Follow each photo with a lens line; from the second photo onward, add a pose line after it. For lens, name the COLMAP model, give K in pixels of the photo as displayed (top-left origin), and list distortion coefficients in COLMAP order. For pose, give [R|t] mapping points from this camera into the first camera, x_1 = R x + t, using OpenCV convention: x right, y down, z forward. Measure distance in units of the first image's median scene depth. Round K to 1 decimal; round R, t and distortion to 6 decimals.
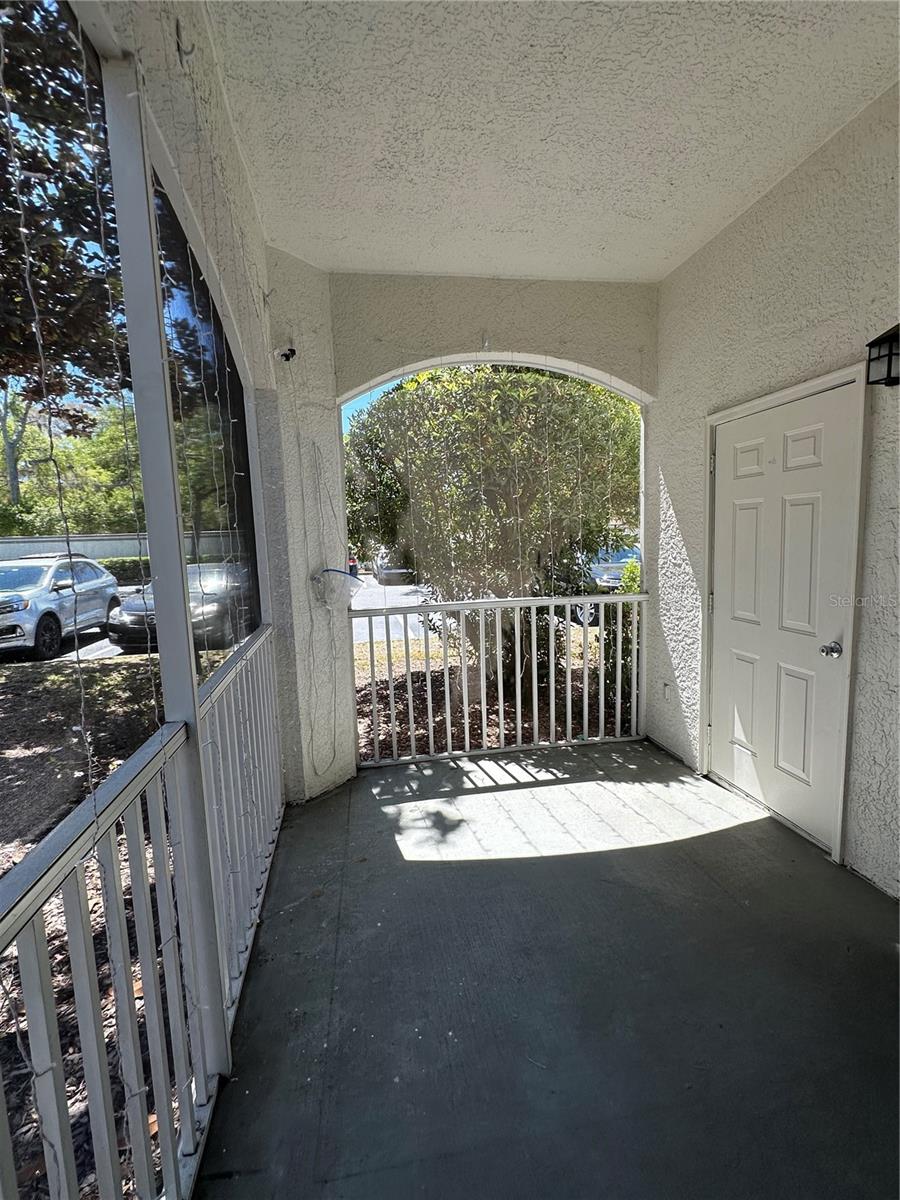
lens RADIAL K [[557.7, 0, 448.3], [0, 557.7, 597.5], [0, 0, 1]] dist [-0.000154, -0.000123]
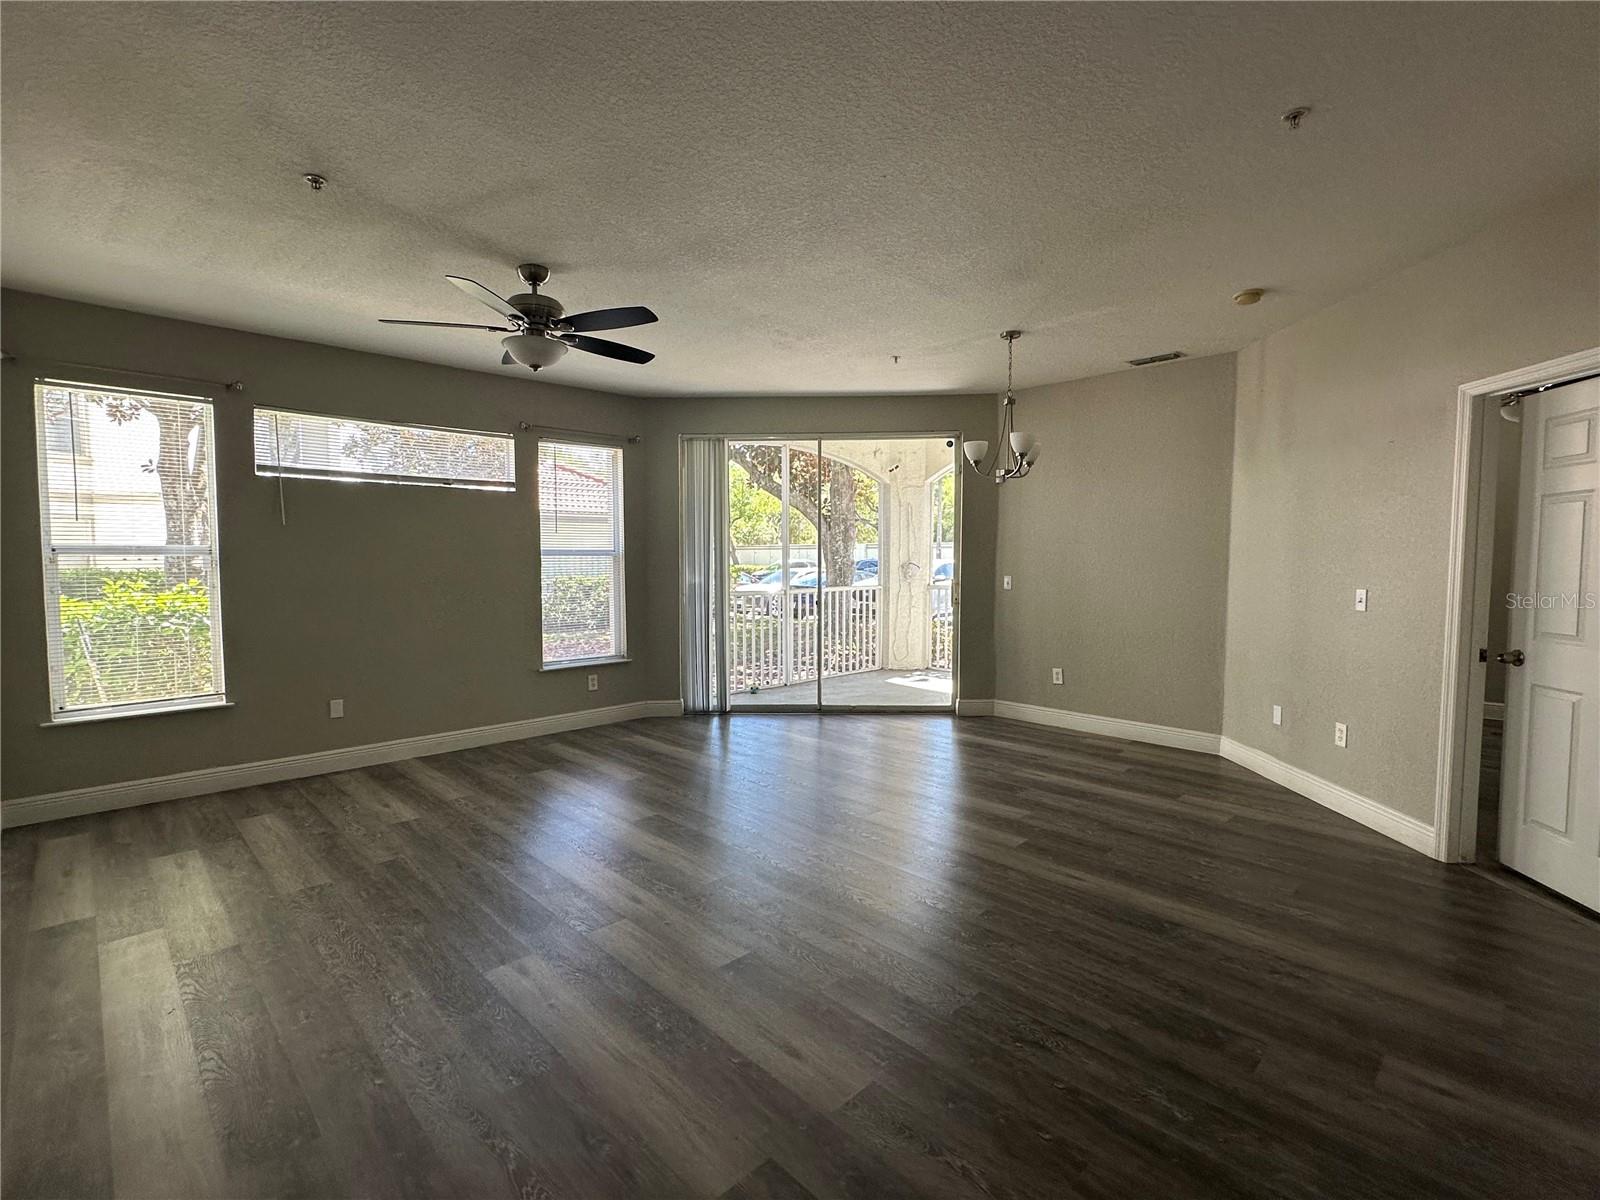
lens RADIAL K [[743.7, 0, 796.2], [0, 743.7, 603.1], [0, 0, 1]] dist [-0.000154, -0.000123]
pose [[0.555889, 0.084968, -0.826903, 1.776092], [-0.108021, 0.993711, 0.029490, 0.060055], [0.824208, 0.072930, 0.561571, -0.872066]]
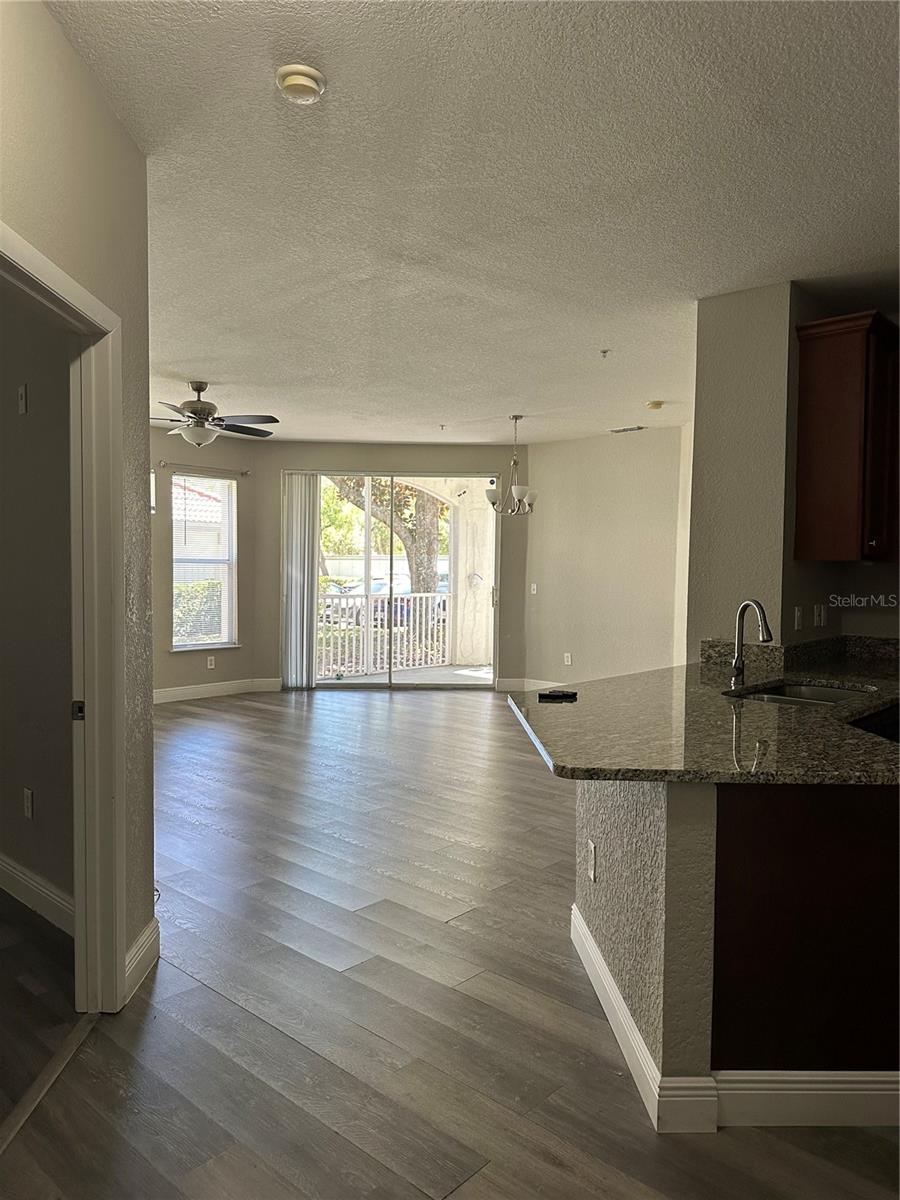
lens RADIAL K [[833.7, 0, 469.1], [0, 833.7, 604.5], [0, 0, 1]] dist [0.004498, -0.002936]
pose [[0.627285, 0.074677, -0.775202, 2.502640], [-0.118723, 0.992927, -0.000418, 0.083866], [0.769688, 0.092296, 0.631714, -1.275001]]
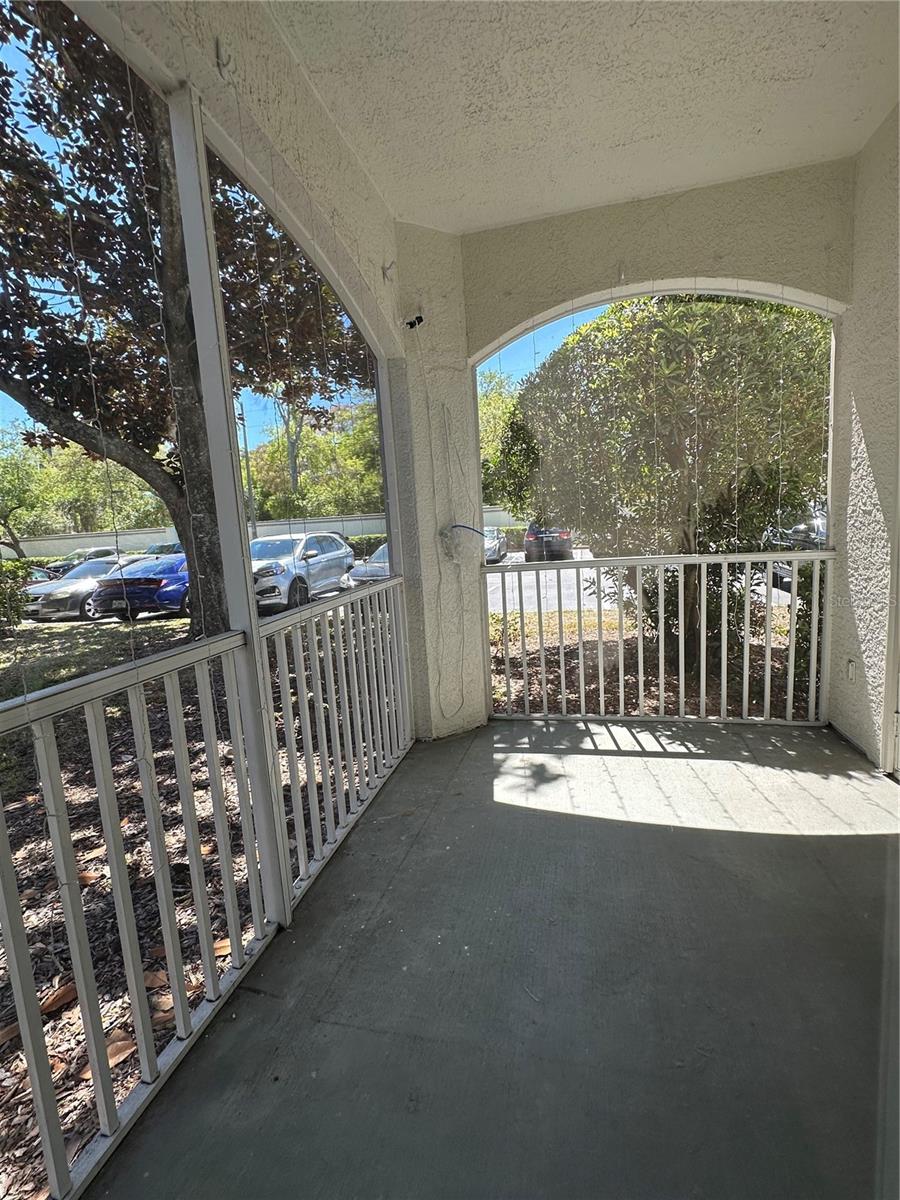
lens RADIAL K [[557.7, 0, 448.3], [0, 557.7, 597.5], [0, 0, 1]] dist [-0.000154, -0.000123]
pose [[0.917721, 0.029976, -0.396092, 0.180541], [-0.014076, 0.998976, 0.042987, 0.038339], [0.396975, -0.033875, 0.917204, 0.022606]]
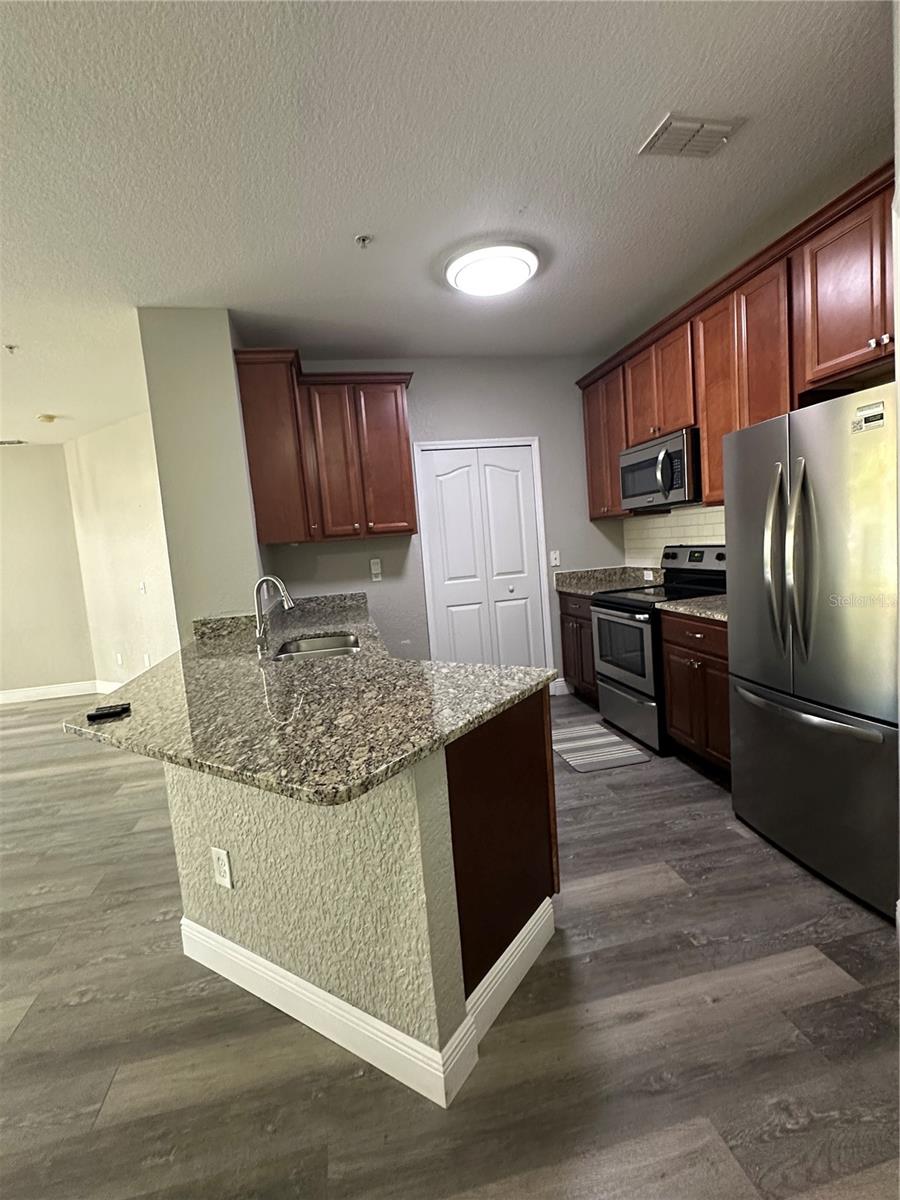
lens RADIAL K [[557.7, 0, 448.3], [0, 557.7, 597.5], [0, 0, 1]] dist [-0.000154, -0.000123]
pose [[0.998609, -0.049806, 0.017299, 2.168689], [0.050098, 0.998602, -0.016875, 0.093697], [-0.016434, 0.017718, 0.999708, -1.154486]]
